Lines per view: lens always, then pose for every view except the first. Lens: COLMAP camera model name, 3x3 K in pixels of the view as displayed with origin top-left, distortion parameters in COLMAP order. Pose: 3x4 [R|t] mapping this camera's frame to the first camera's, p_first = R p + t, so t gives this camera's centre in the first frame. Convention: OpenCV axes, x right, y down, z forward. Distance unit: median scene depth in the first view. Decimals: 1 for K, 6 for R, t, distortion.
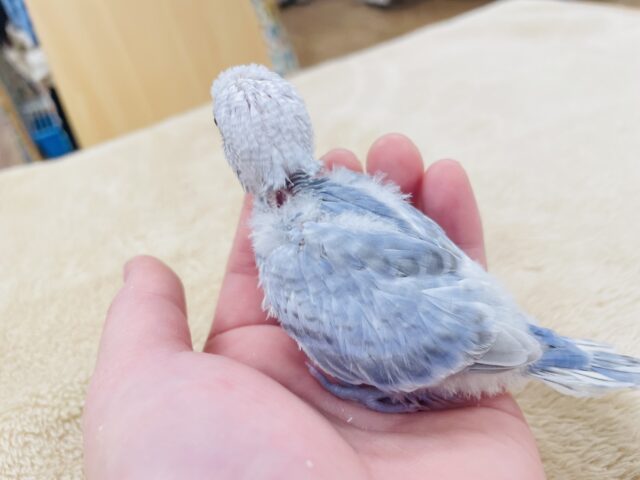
lens RADIAL K [[478.2, 0, 320.0], [0, 478.2, 240.0], [0, 0, 1]] dist [0.005377, 0.000794]
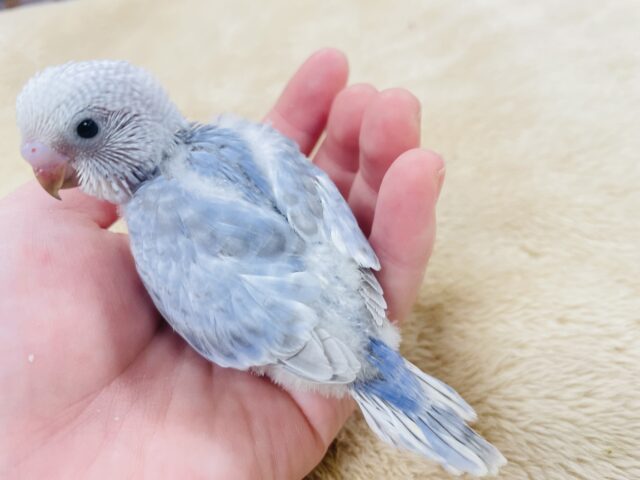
lens RADIAL K [[478.2, 0, 320.0], [0, 478.2, 240.0], [0, 0, 1]] dist [0.005377, 0.000794]
pose [[0.921416, 0.234030, -0.310197, 0.630548], [-0.143639, 0.946883, 0.287715, -0.248251], [0.361055, -0.220549, 0.906089, 0.239054]]
